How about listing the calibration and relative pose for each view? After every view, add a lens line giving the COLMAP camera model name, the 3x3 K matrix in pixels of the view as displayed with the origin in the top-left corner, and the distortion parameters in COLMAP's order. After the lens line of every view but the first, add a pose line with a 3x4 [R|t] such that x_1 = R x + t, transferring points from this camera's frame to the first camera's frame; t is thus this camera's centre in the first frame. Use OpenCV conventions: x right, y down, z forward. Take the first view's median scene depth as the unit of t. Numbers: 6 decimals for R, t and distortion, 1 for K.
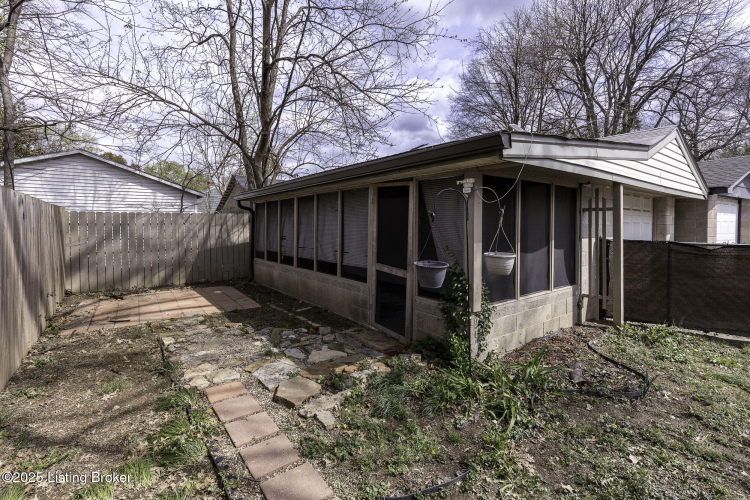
lens RADIAL K [[339.6, 0, 378.7], [0, 339.6, 233.0], [0, 0, 1]] dist [0.004388, 0.002203]
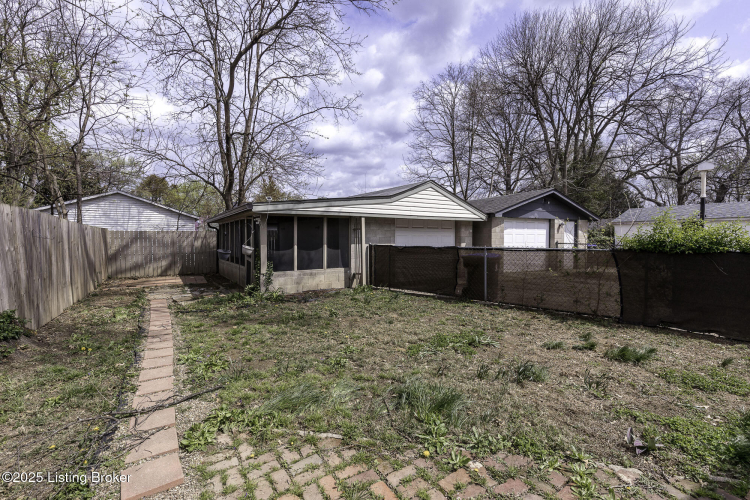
lens RADIAL K [[339.6, 0, 372.3], [0, 339.6, 247.3], [0, 0, 1]] dist [0.004388, 0.002203]
pose [[0.994725, 0.001498, -0.102567, 0.745819], [-0.000924, 0.999984, 0.005643, 0.017629], [0.102574, -0.005519, 0.994710, -0.744622]]
